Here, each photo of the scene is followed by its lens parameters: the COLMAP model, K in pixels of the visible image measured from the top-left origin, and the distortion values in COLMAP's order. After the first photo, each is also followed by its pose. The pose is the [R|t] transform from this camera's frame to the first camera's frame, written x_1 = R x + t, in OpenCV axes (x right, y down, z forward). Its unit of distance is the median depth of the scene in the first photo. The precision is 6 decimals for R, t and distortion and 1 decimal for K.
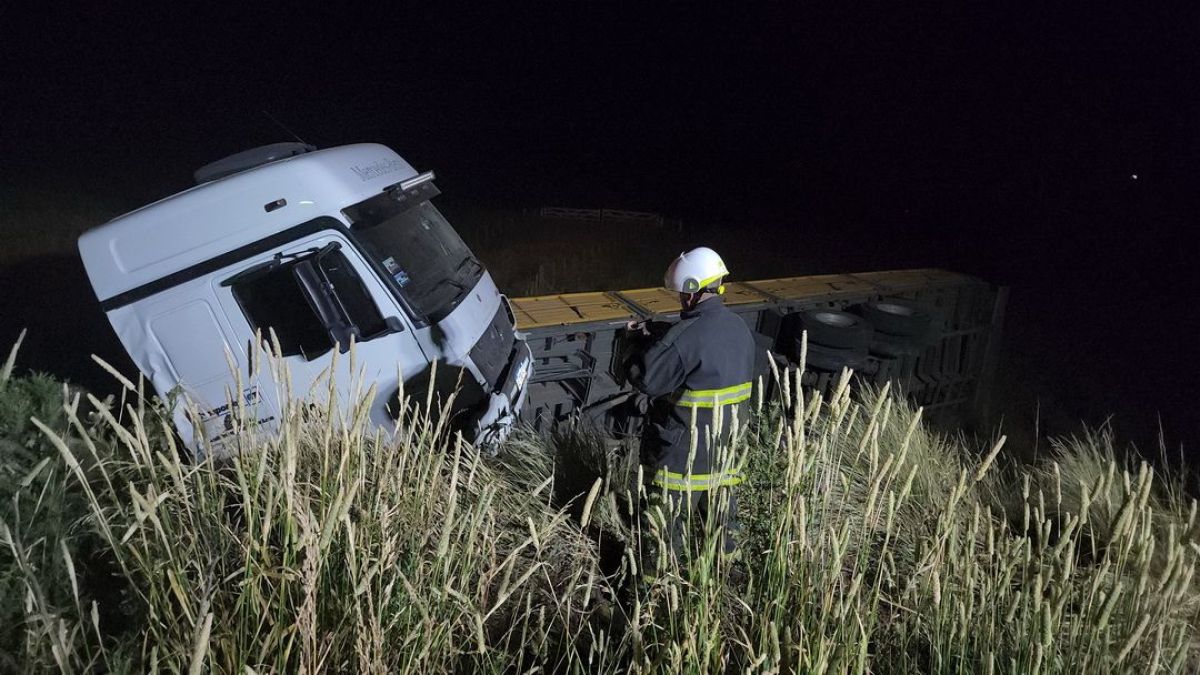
lens RADIAL K [[838.3, 0, 617.7], [0, 838.3, 338.1], [0, 0, 1]] dist [0.074274, -0.058592]
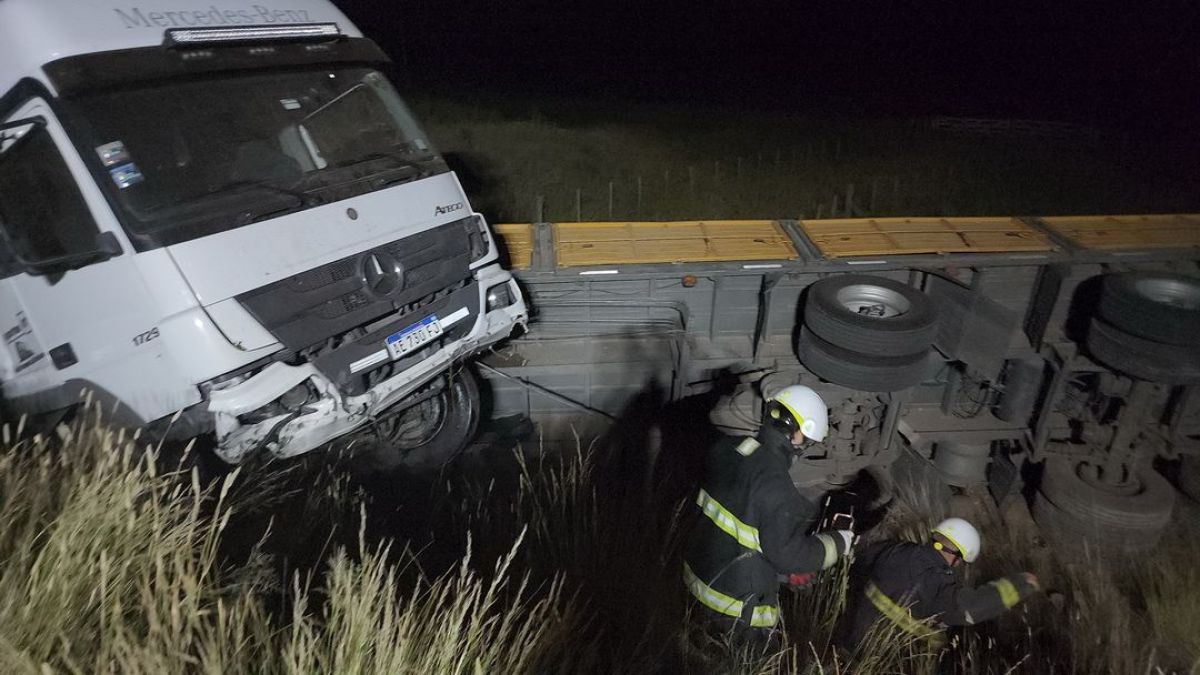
lens RADIAL K [[789.4, 0, 599.5], [0, 789.4, 357.9], [0, 0, 1]] dist [0.074812, -0.120092]
pose [[0.866000, 0.148301, -0.477548, 0.352101], [-0.083214, 0.984434, 0.154809, -0.057700], [0.493072, -0.094326, 0.864860, 0.630193]]
